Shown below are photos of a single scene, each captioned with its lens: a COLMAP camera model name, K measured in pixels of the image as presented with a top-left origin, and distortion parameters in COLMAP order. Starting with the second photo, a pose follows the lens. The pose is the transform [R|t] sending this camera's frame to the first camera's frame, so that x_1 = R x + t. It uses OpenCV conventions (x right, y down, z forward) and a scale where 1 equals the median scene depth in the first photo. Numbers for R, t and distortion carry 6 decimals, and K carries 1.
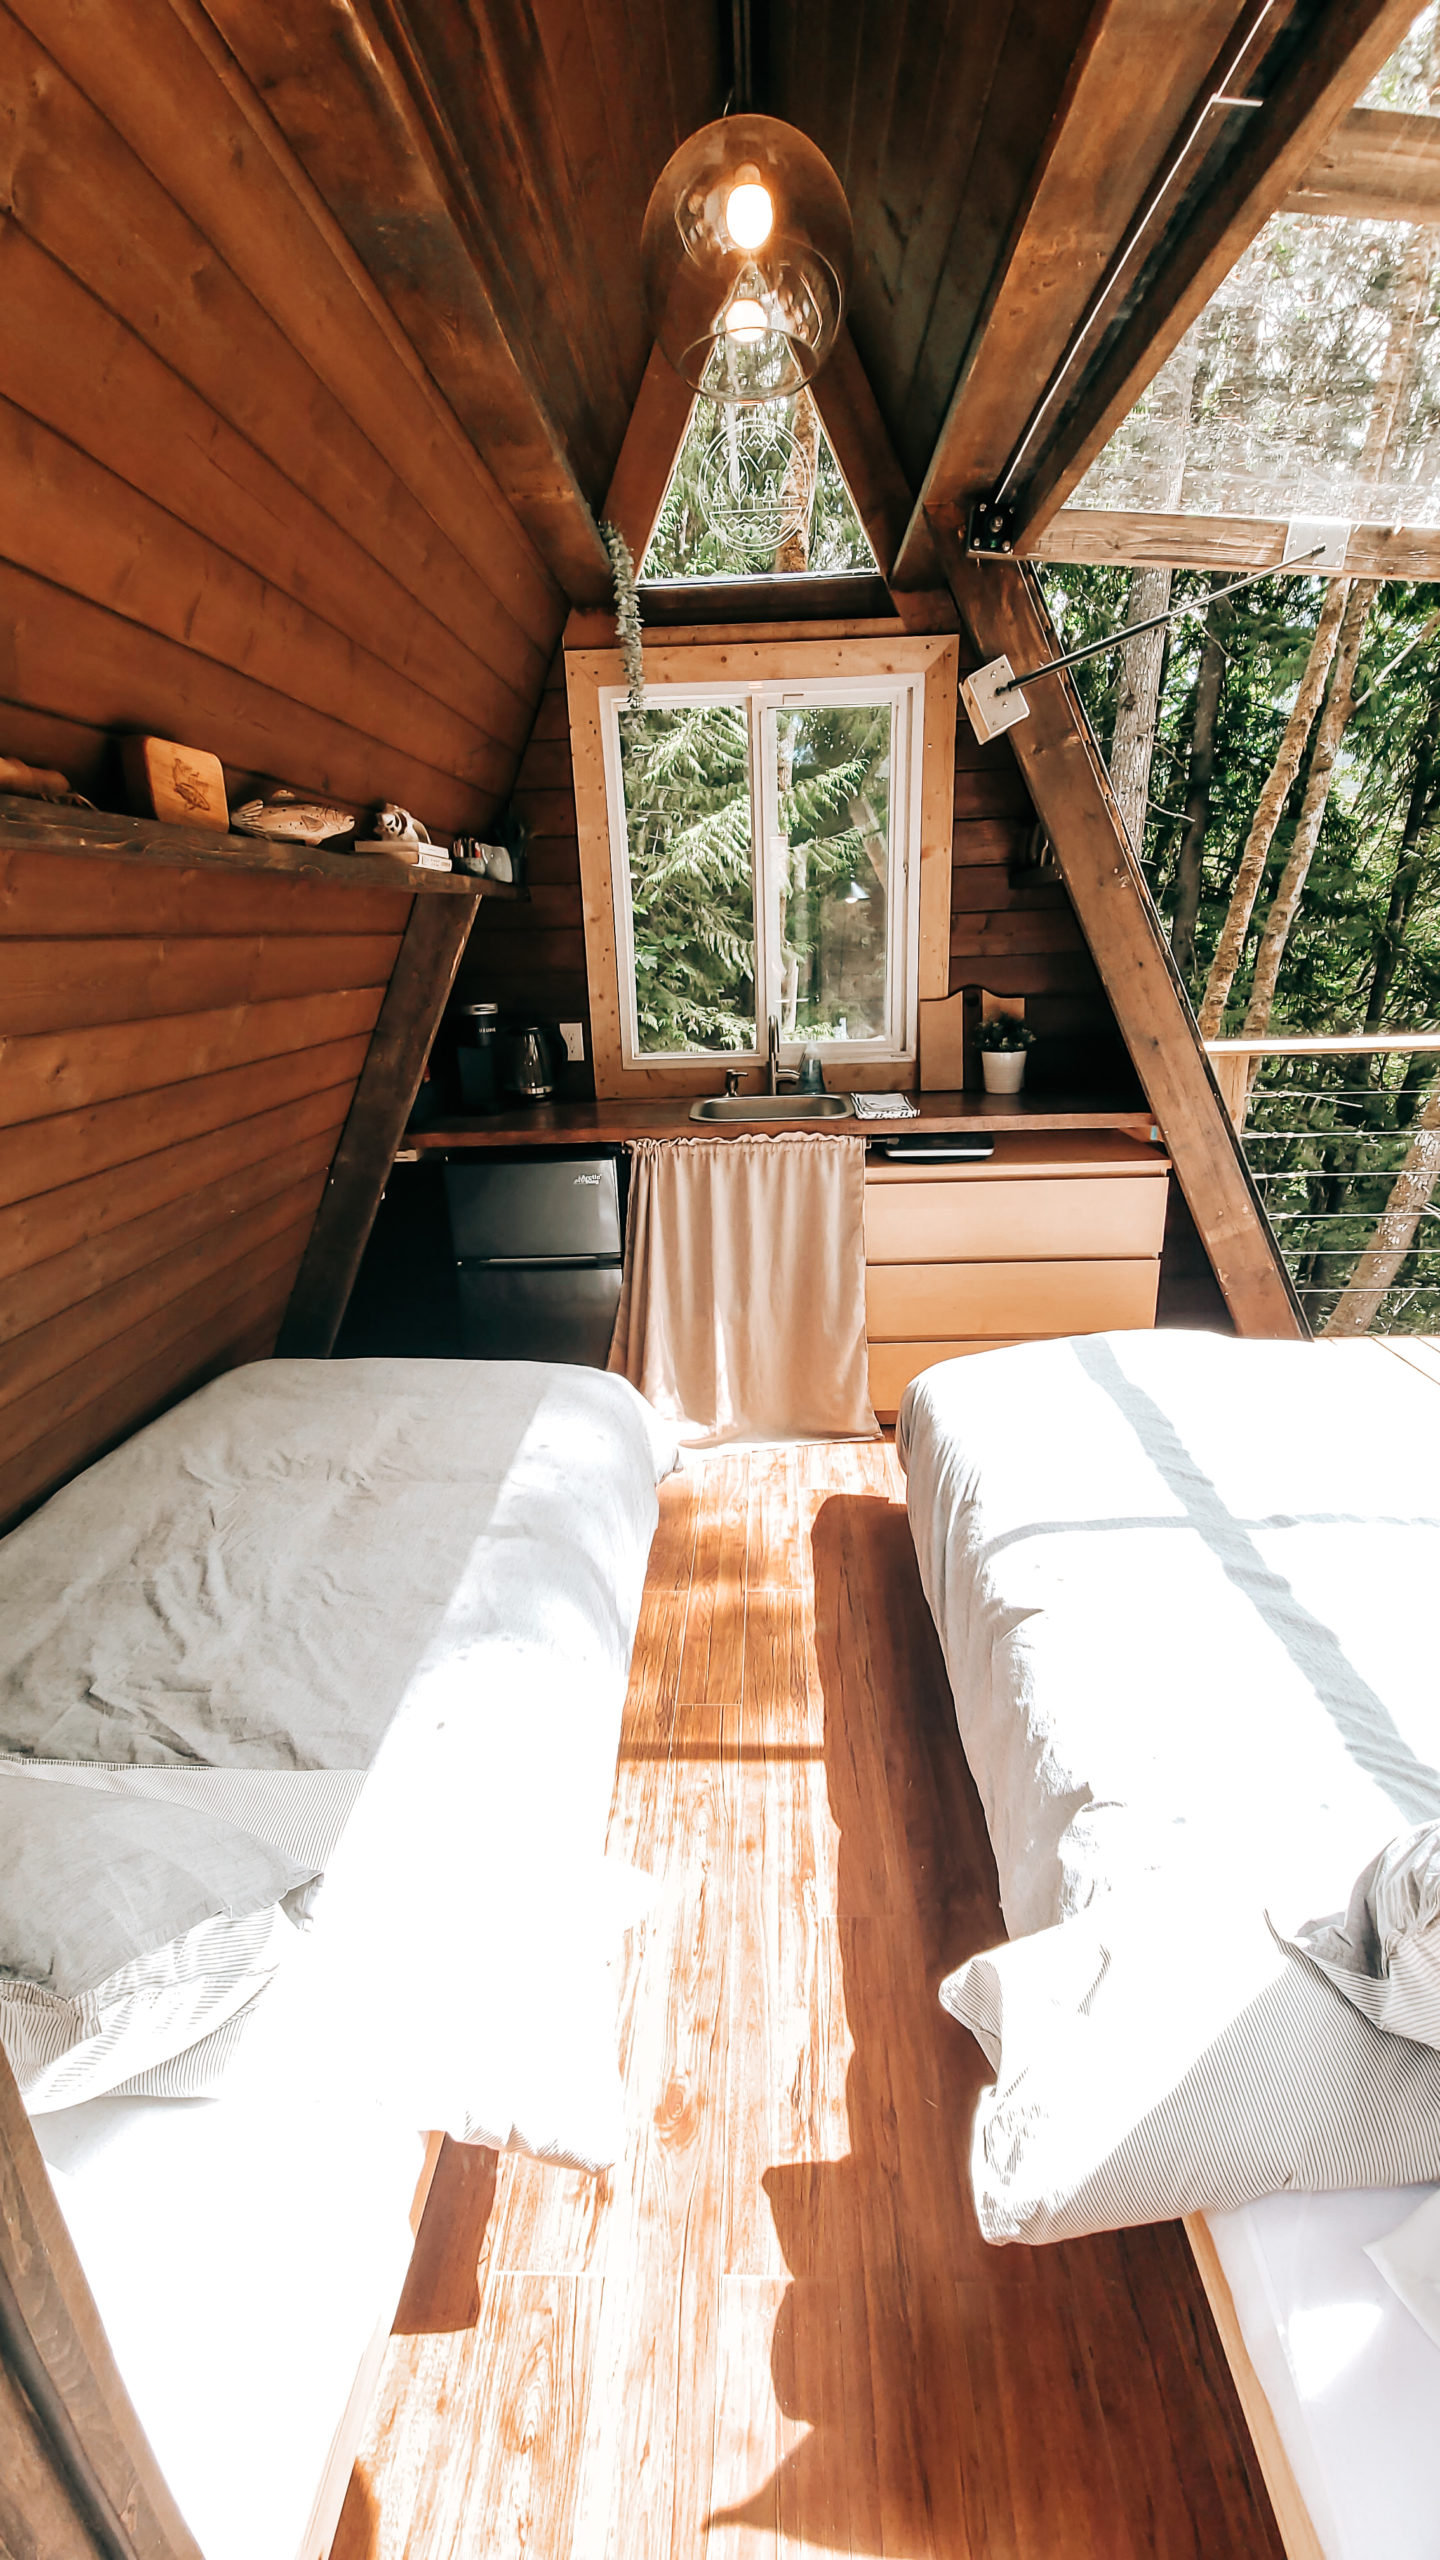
lens RADIAL K [[1030.1, 0, 732.9], [0, 1030.1, 1262.9], [0, 0, 1]] dist [0.001499, -0.012530]
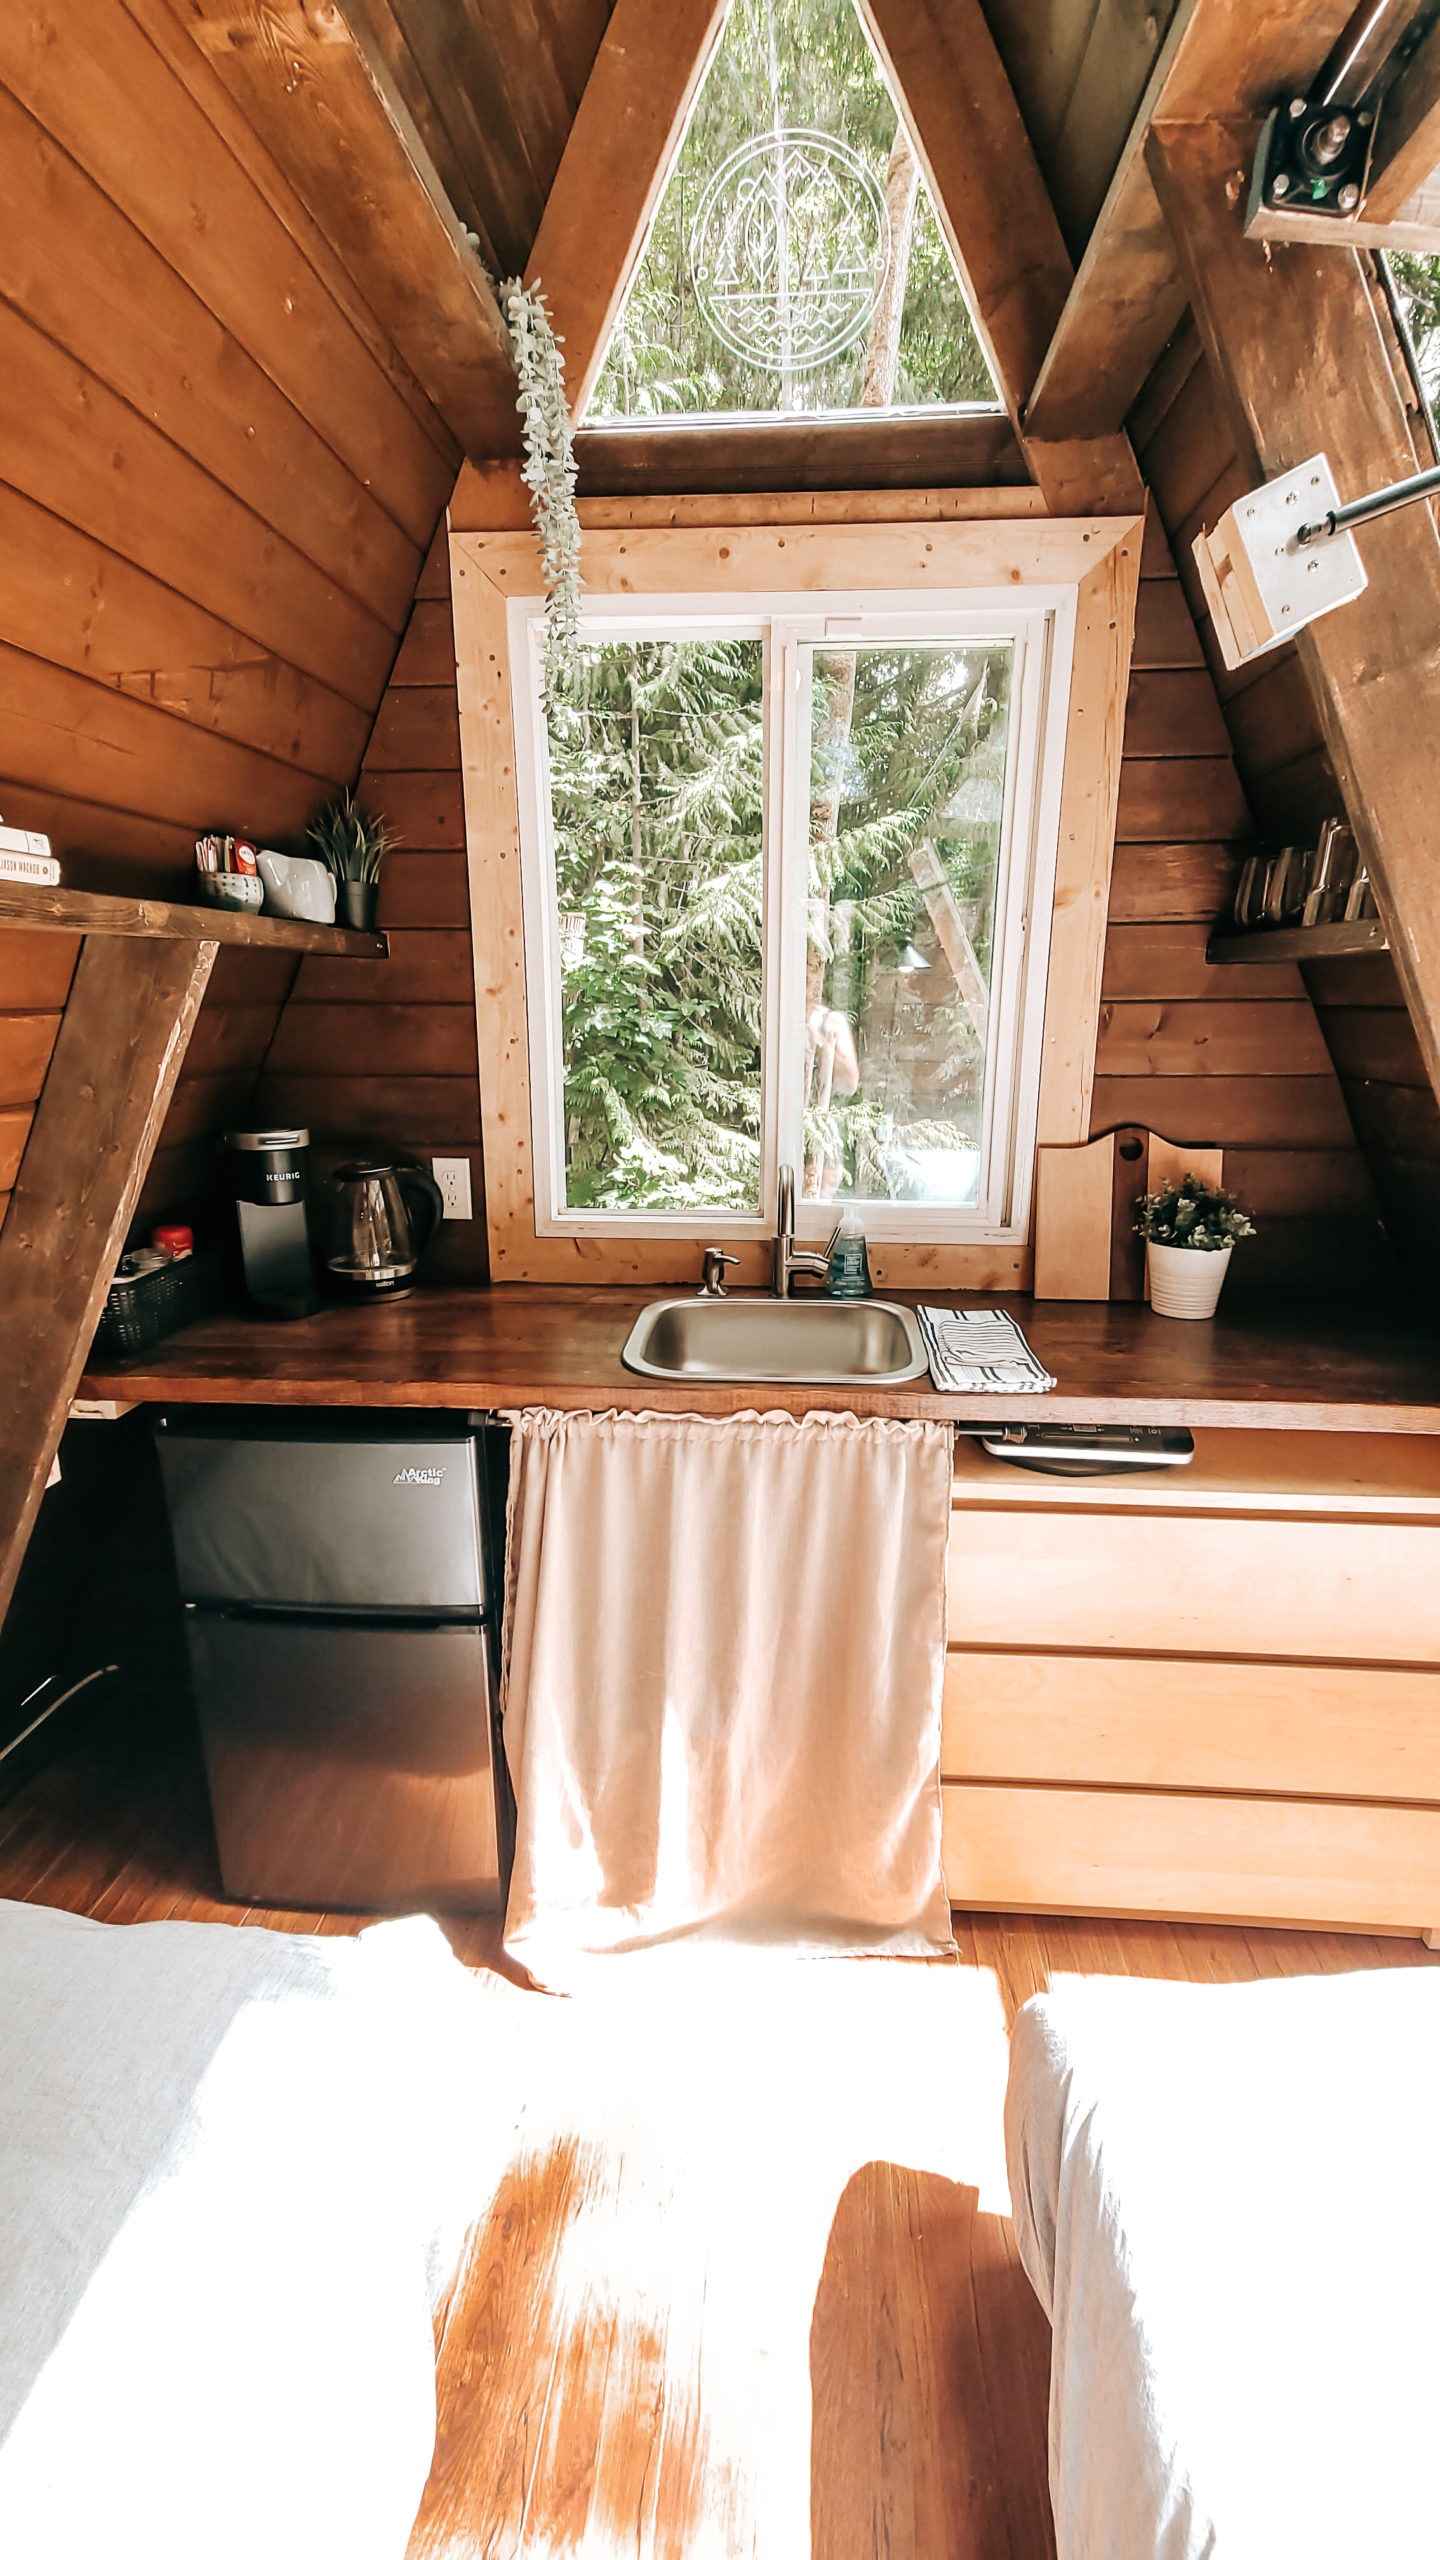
lens RADIAL K [[1030.1, 0, 732.9], [0, 1030.1, 1262.9], [0, 0, 1]] dist [0.001499, -0.012530]
pose [[0.998686, 0.042927, -0.027983, 0.028306], [-0.044348, 0.997645, -0.052314, -0.160365], [0.025671, 0.053486, 0.998239, 0.442307]]
